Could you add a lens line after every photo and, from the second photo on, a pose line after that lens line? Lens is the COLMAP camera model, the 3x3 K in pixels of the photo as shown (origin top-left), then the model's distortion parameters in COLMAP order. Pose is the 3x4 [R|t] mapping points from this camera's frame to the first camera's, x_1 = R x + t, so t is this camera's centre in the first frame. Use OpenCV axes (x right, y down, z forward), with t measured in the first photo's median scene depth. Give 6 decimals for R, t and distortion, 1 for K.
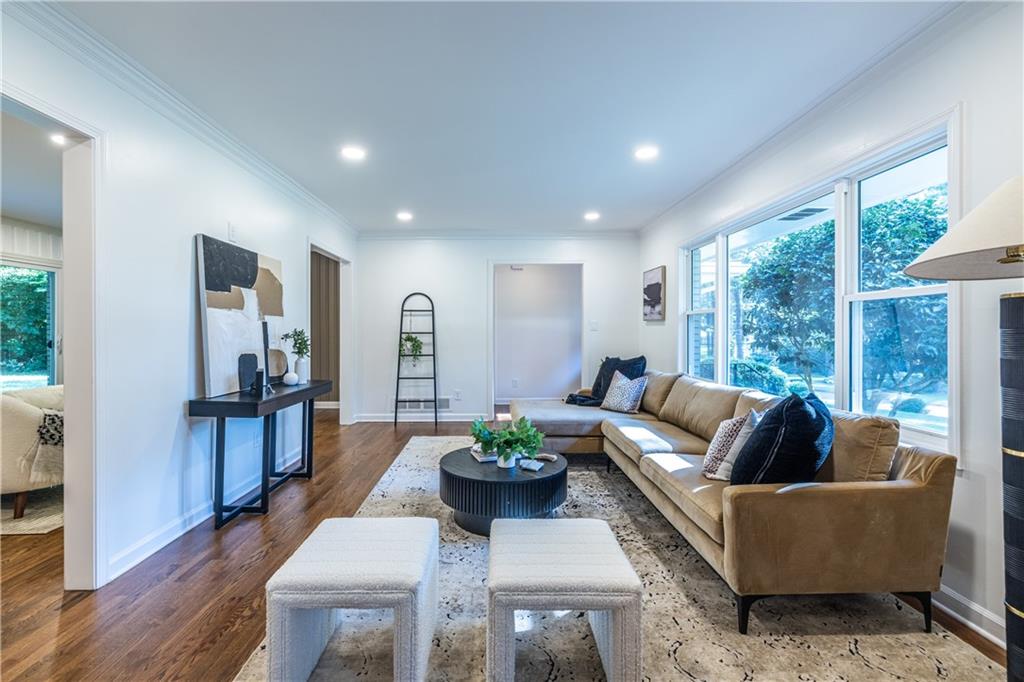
lens RADIAL K [[435.3, 0, 497.0], [0, 435.3, 330.2], [0, 0, 1]] dist [0.003668, 0.000237]
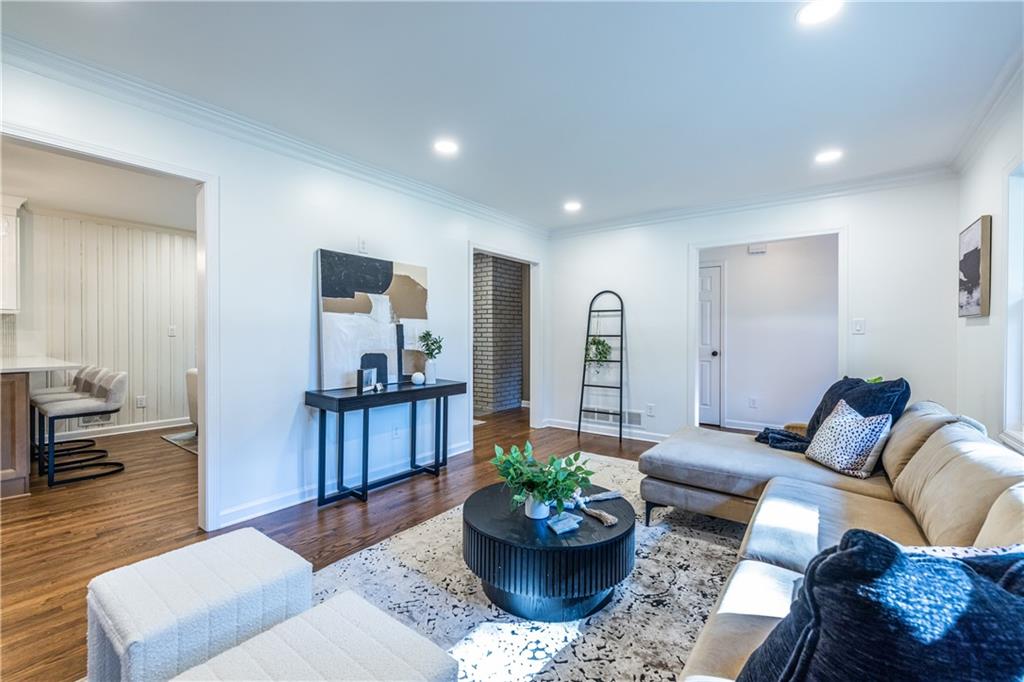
lens RADIAL K [[435.3, 0, 513.6], [0, 435.3, 335.8], [0, 0, 1]] dist [0.003668, 0.000237]
pose [[0.800690, 0.007620, -0.599031, 0.218957], [-0.002993, 0.999958, 0.008720, -0.000559], [0.599072, -0.005189, 0.800678, 0.192451]]
